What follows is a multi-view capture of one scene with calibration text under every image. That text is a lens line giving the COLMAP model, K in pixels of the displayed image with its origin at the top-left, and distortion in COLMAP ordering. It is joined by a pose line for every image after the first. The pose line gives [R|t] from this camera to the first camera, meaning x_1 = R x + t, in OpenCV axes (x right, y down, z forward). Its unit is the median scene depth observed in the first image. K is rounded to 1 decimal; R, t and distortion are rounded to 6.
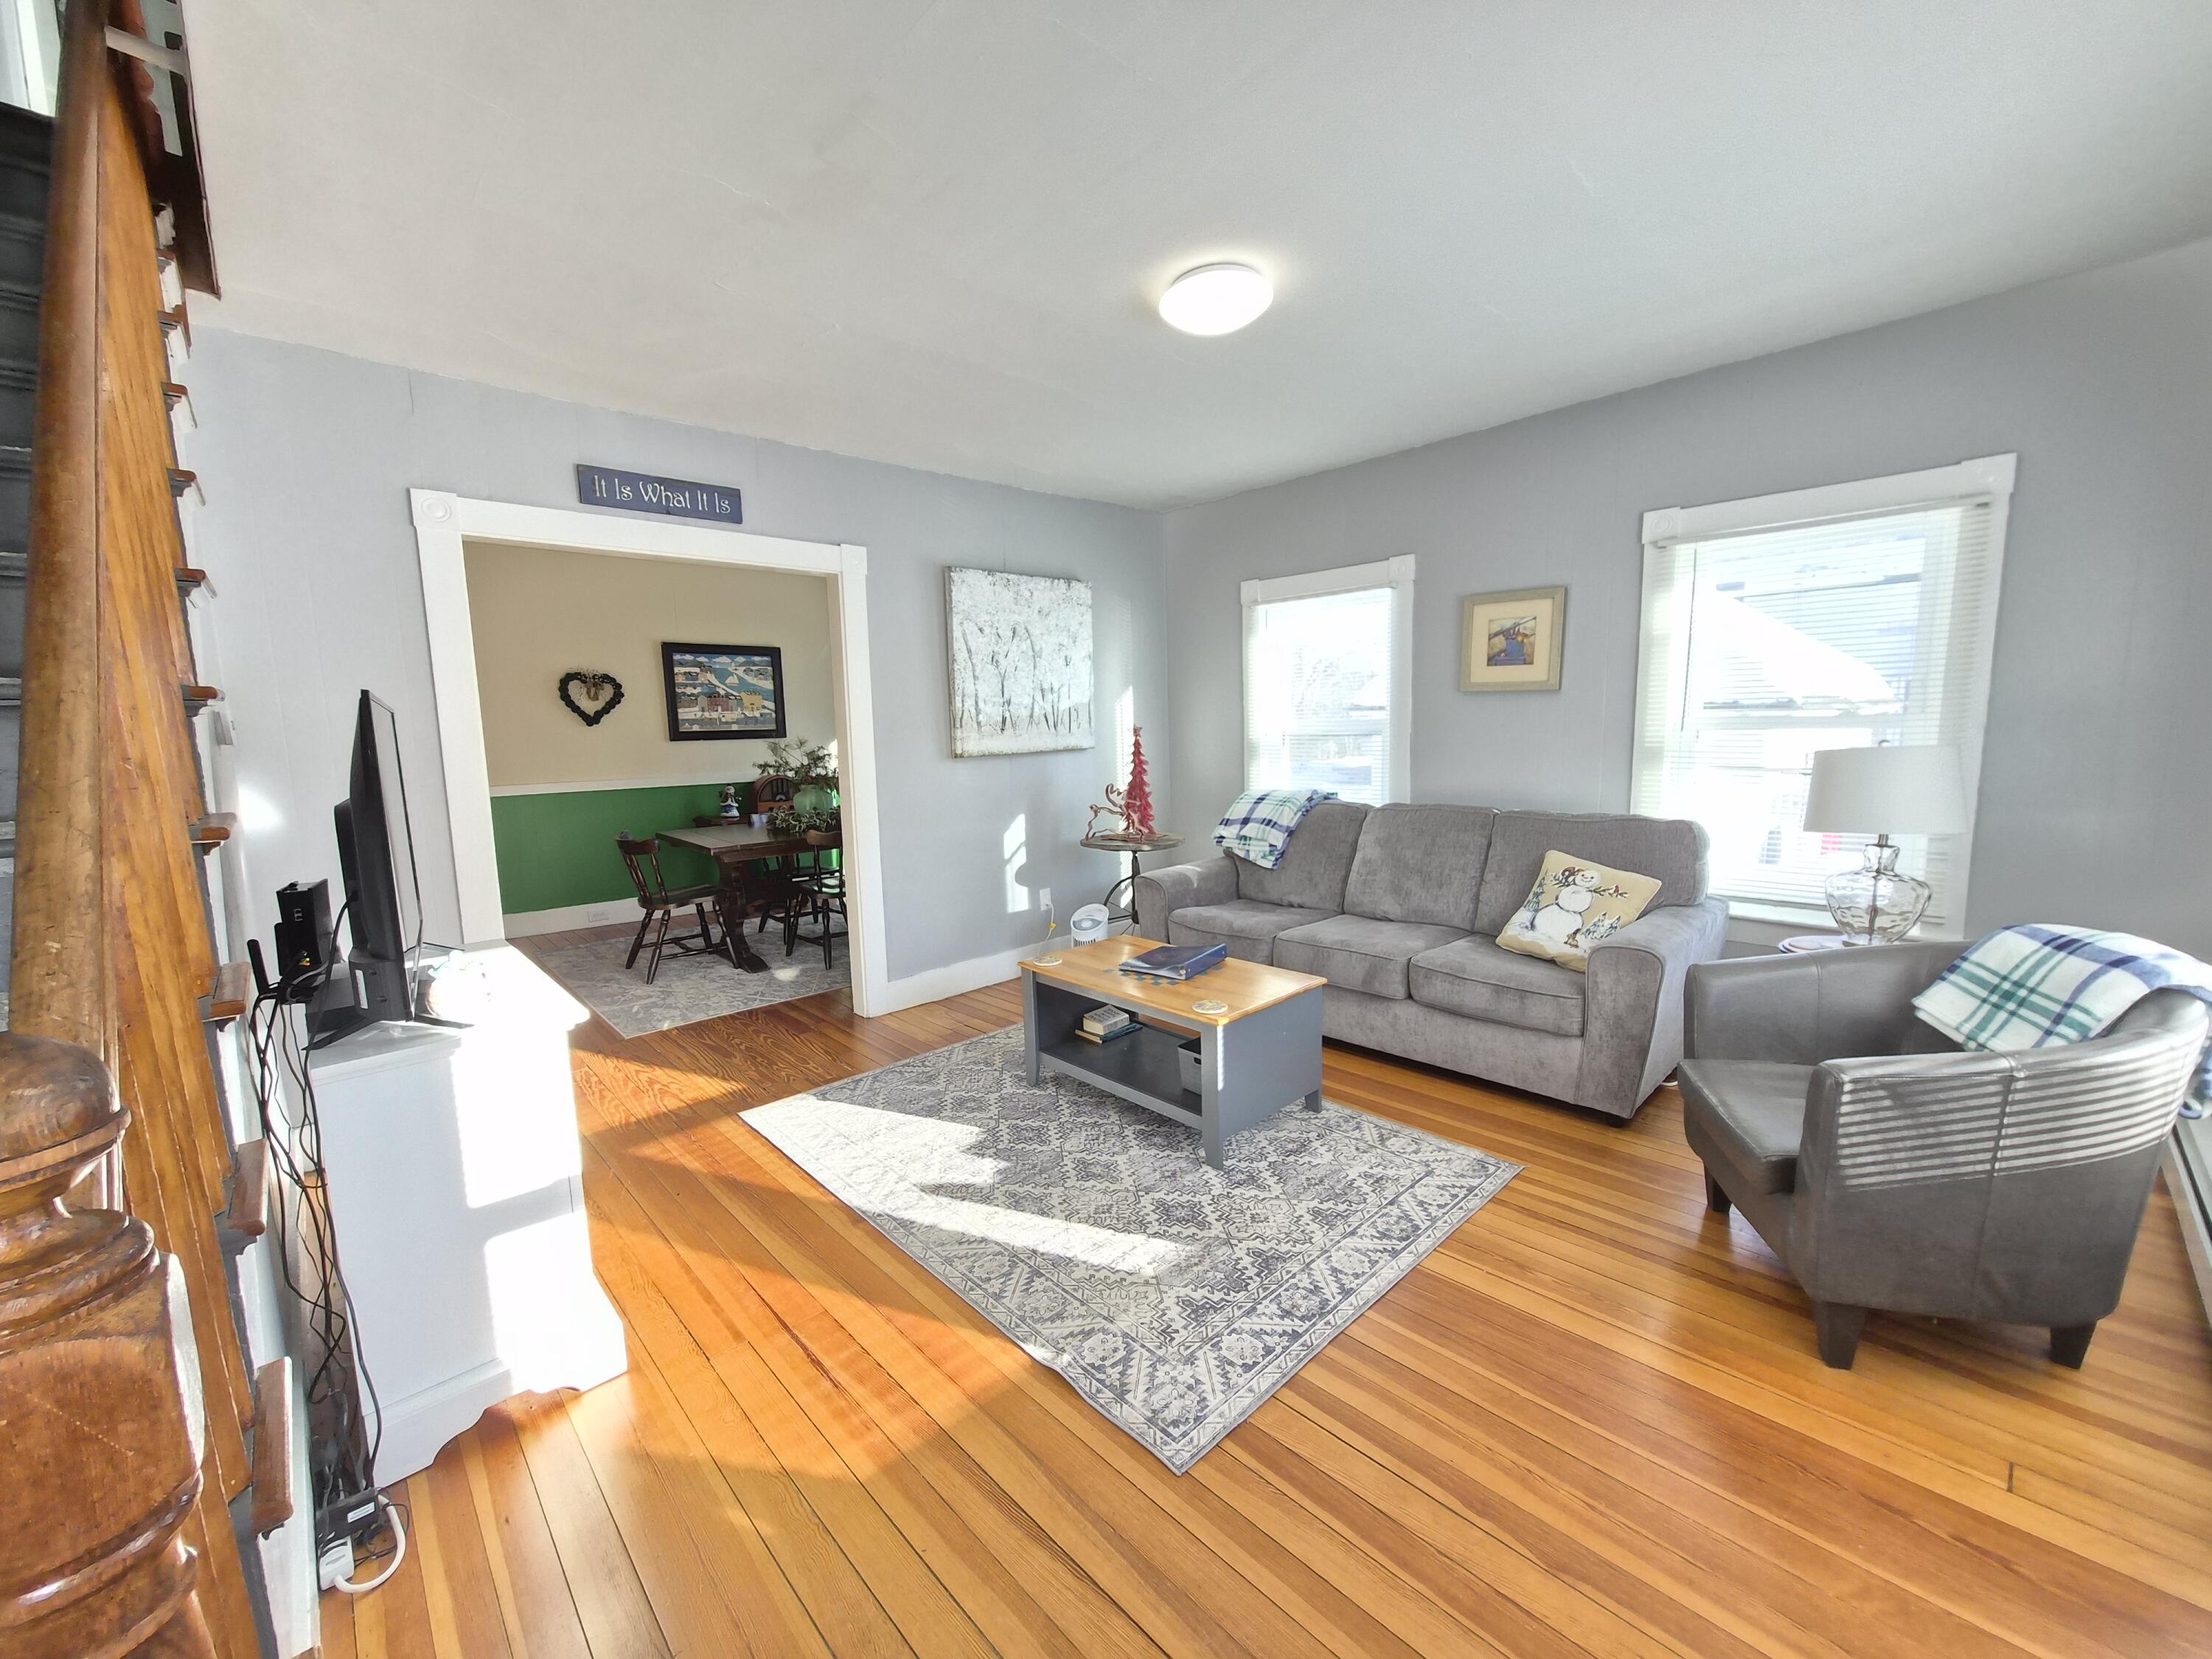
lens RADIAL K [[859.1, 0, 1108.7], [0, 859.1, 838.4], [0, 0, 1]] dist [-0.003642, 0.000847]
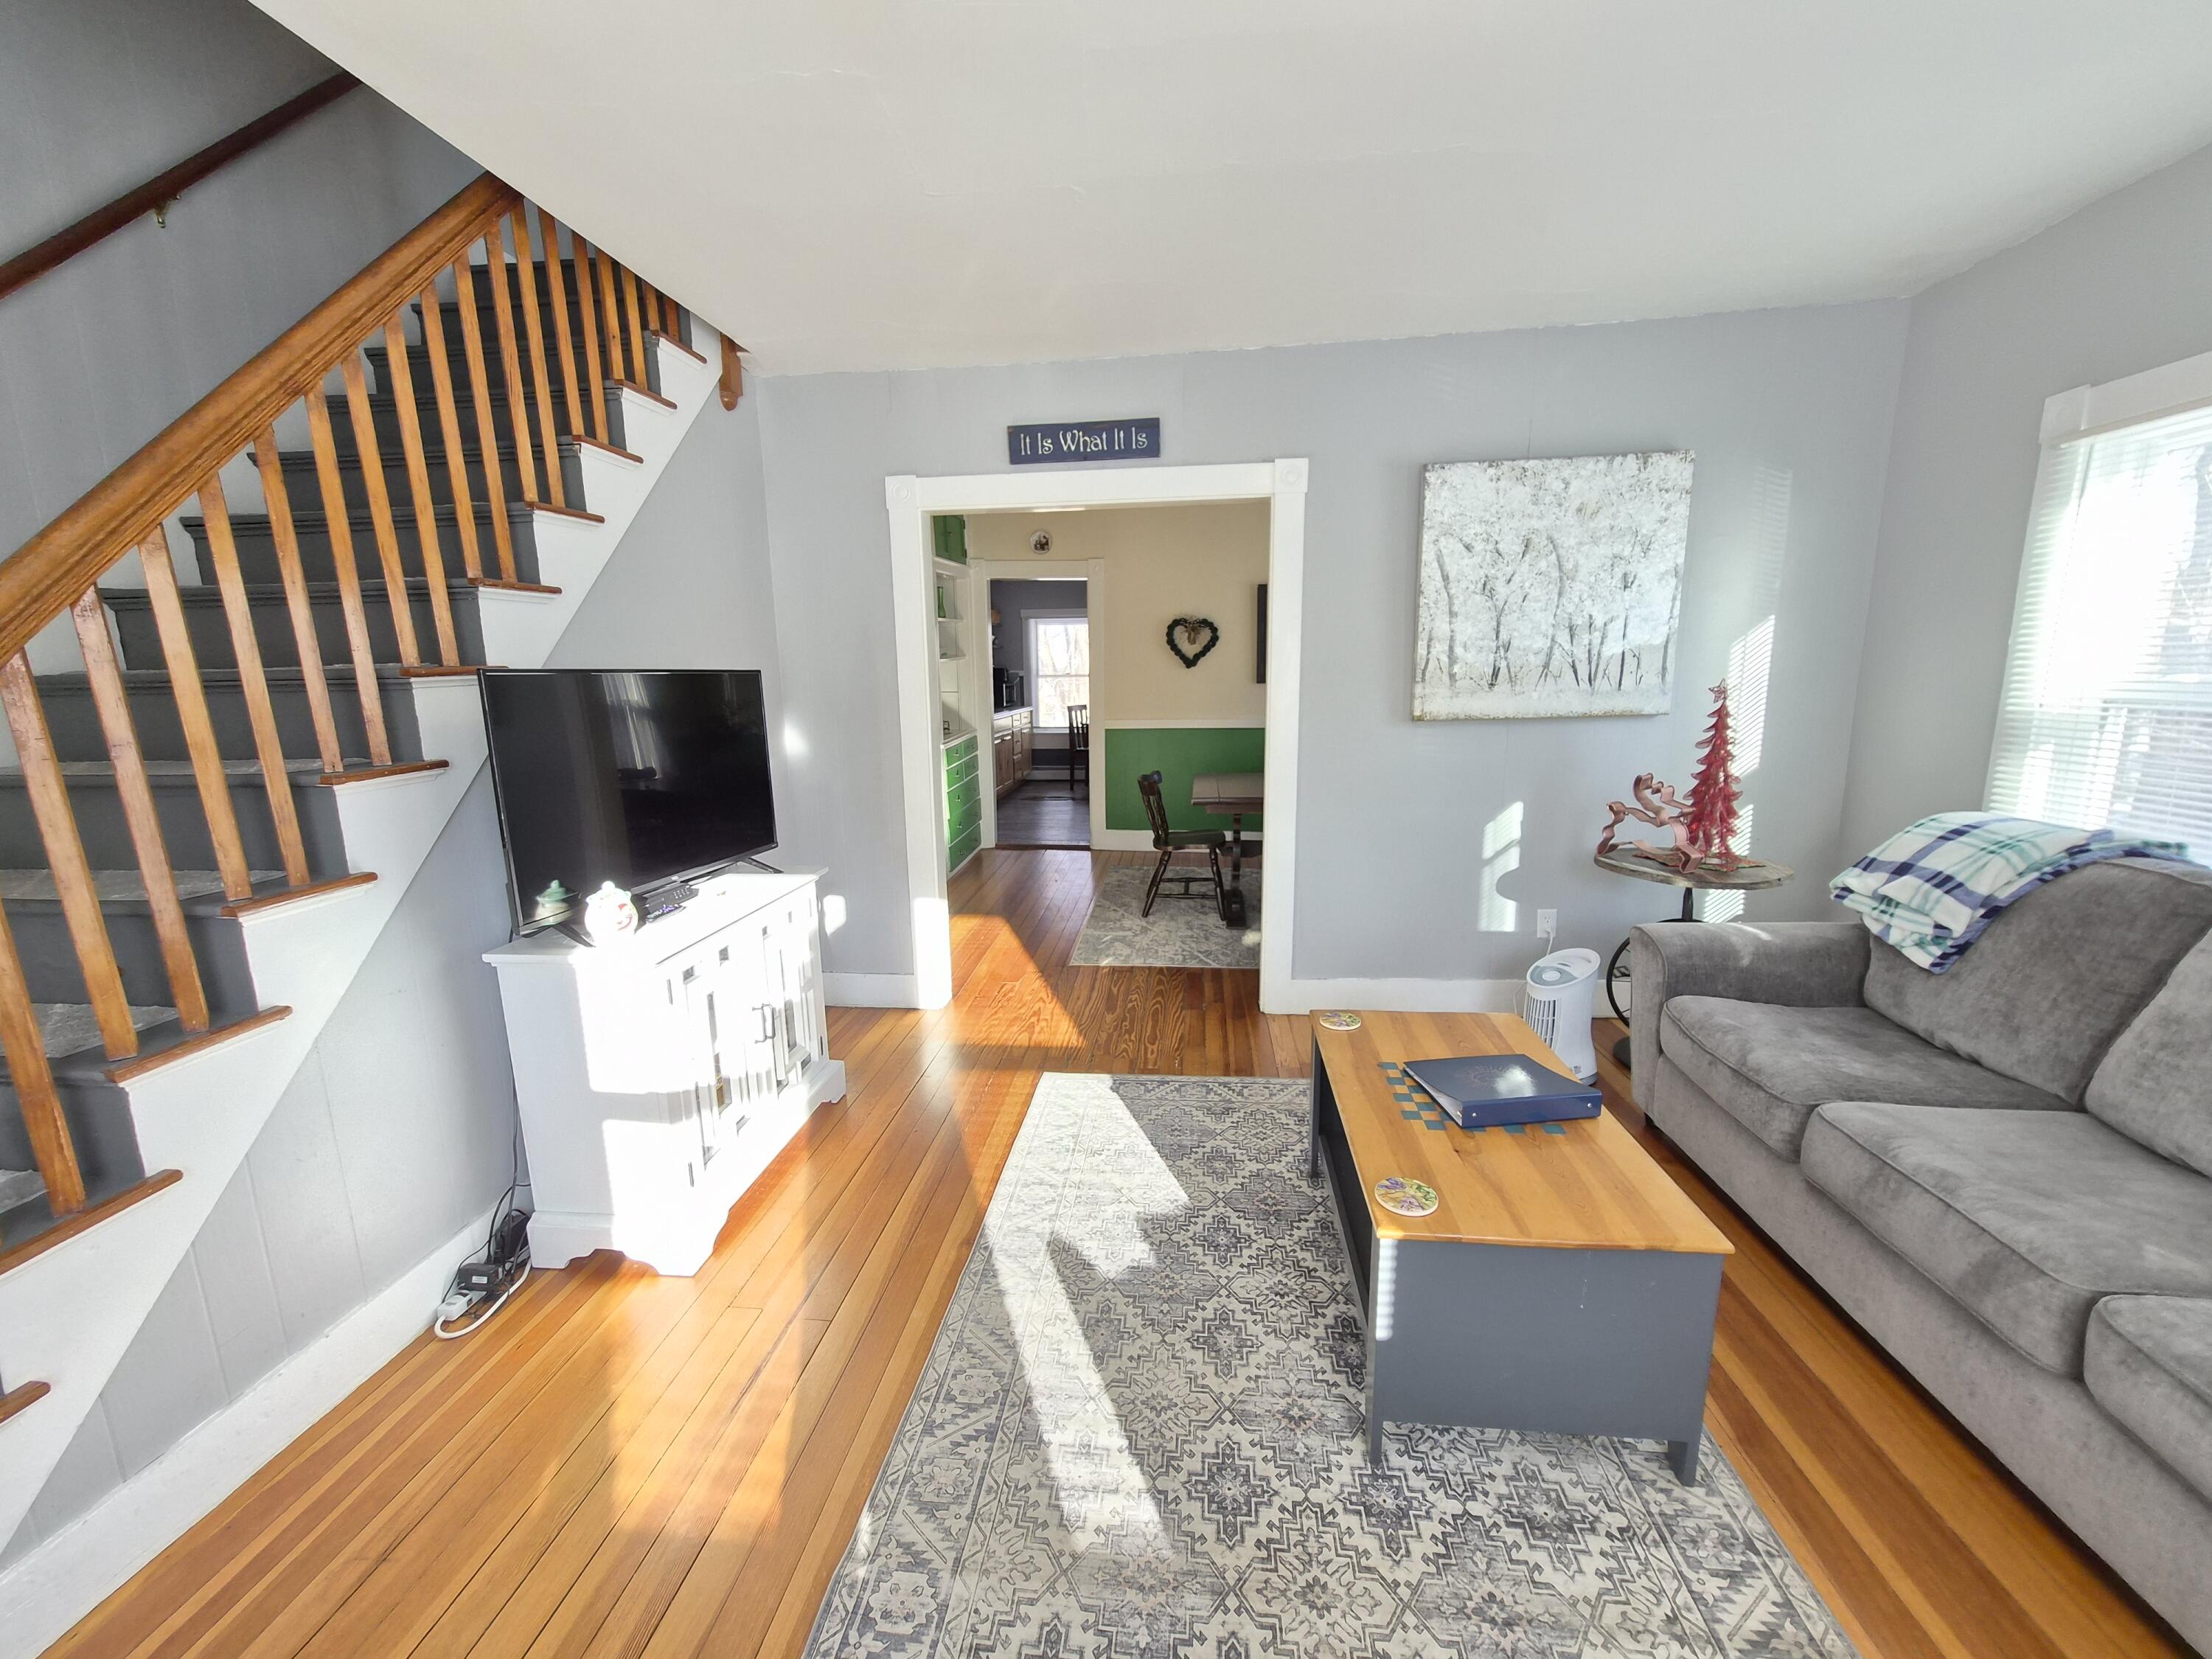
lens RADIAL K [[859.1, 0, 1115.3], [0, 859.1, 837.3], [0, 0, 1]] dist [-0.003642, 0.000847]
pose [[0.656736, 0.154511, -0.738122, 0.237375], [-0.097449, 0.987967, 0.120107, -0.058521], [0.747798, -0.006950, 0.663890, 0.295259]]
